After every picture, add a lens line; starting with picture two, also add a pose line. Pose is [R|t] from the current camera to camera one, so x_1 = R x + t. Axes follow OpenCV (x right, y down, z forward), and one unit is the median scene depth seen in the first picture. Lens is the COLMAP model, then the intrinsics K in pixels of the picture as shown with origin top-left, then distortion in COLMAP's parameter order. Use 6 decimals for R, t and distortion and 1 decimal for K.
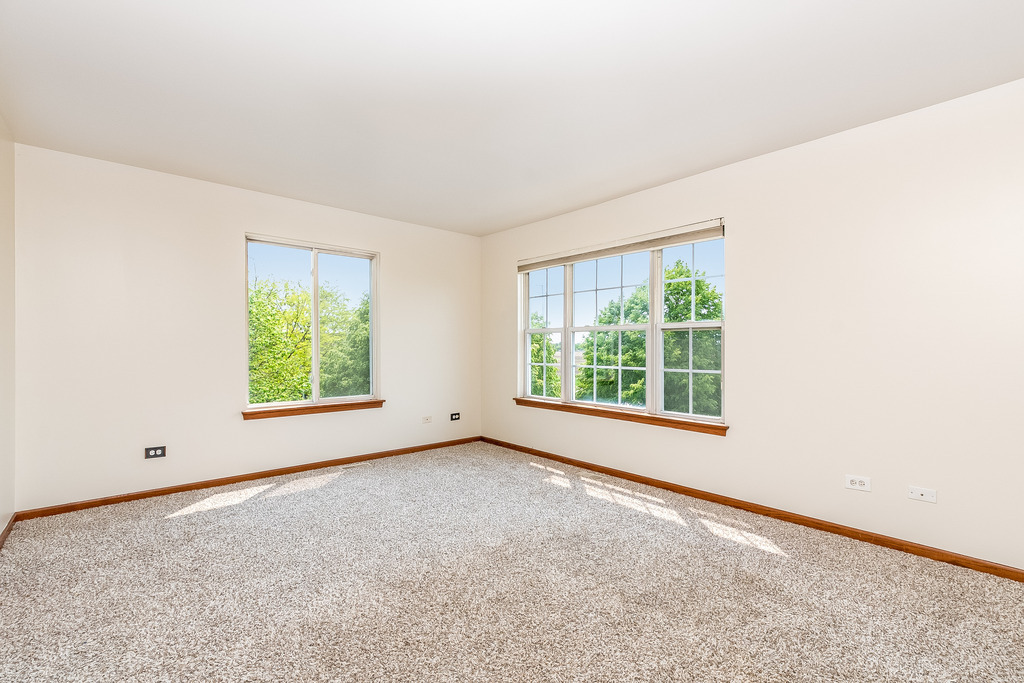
lens RADIAL K [[454.1, 0, 505.5], [0, 454.1, 348.5], [0, 0, 1]] dist [0.001784, 0.000043]
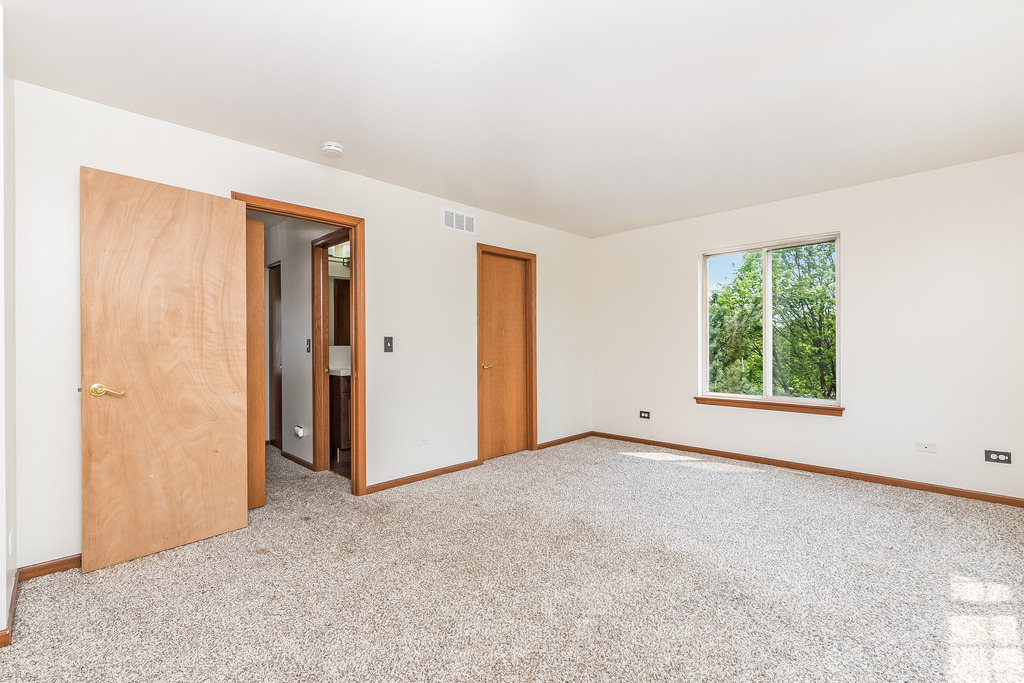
lens RADIAL K [[452.0, 0, 506.2], [0, 452.0, 342.3], [0, 0, 1]] dist [-0.002227, -0.000178]
pose [[0.082376, 0.007477, -0.996573, 0.655398], [0.004836, 0.999957, 0.007903, -0.025082], [0.996590, -0.005471, 0.082337, 0.389982]]
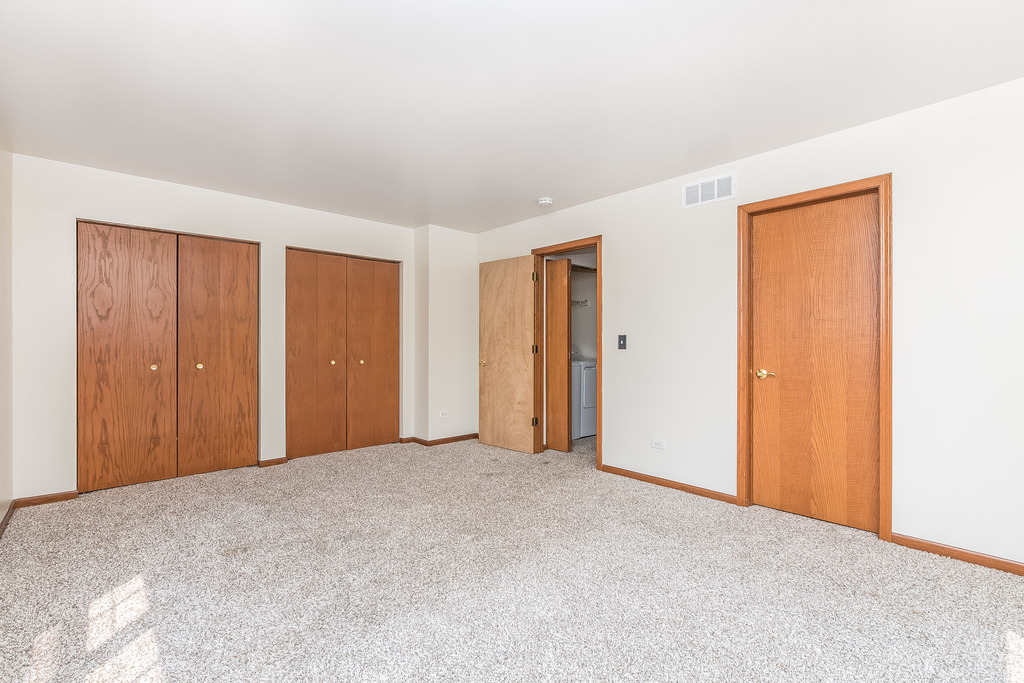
lens RADIAL K [[452.0, 0, 506.2], [0, 452.0, 342.3], [0, 0, 1]] dist [-0.002227, -0.000178]
pose [[-0.998535, 0.001314, -0.054084, -0.051381], [0.001645, 0.999980, -0.006071, -0.004894], [0.054075, -0.006151, -0.998518, 1.298499]]
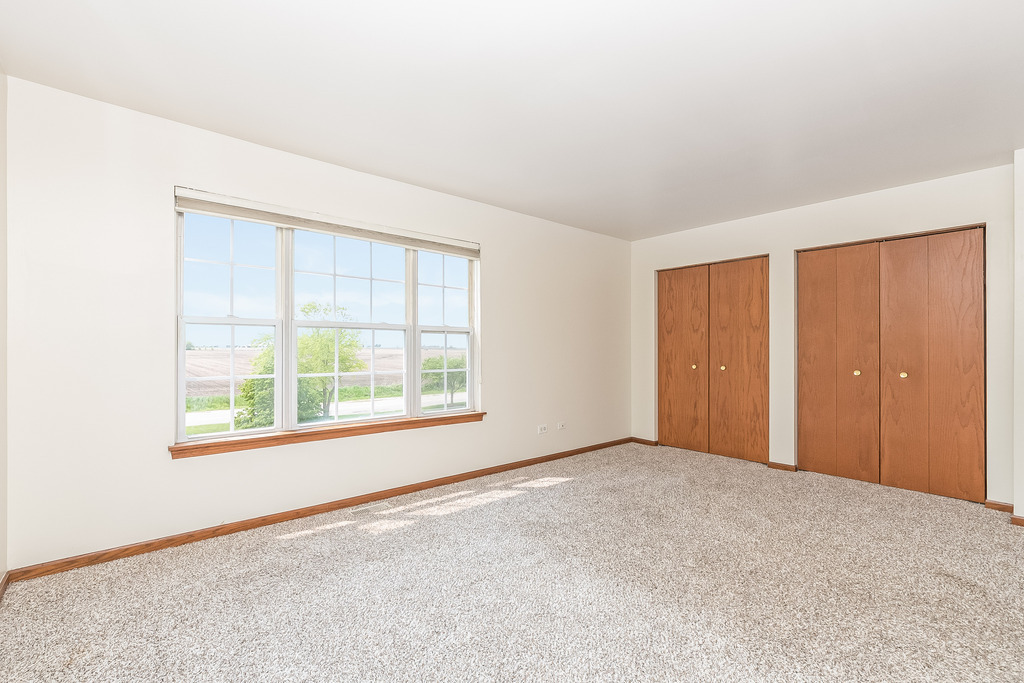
lens RADIAL K [[454.1, 0, 505.5], [0, 454.1, 348.5], [0, 0, 1]] dist [0.001784, 0.000043]
pose [[-0.023572, 0.000629, 0.999722, -0.681364], [-0.007913, 0.999968, -0.000816, -0.006261], [-0.999691, -0.007930, -0.023566, 0.857766]]
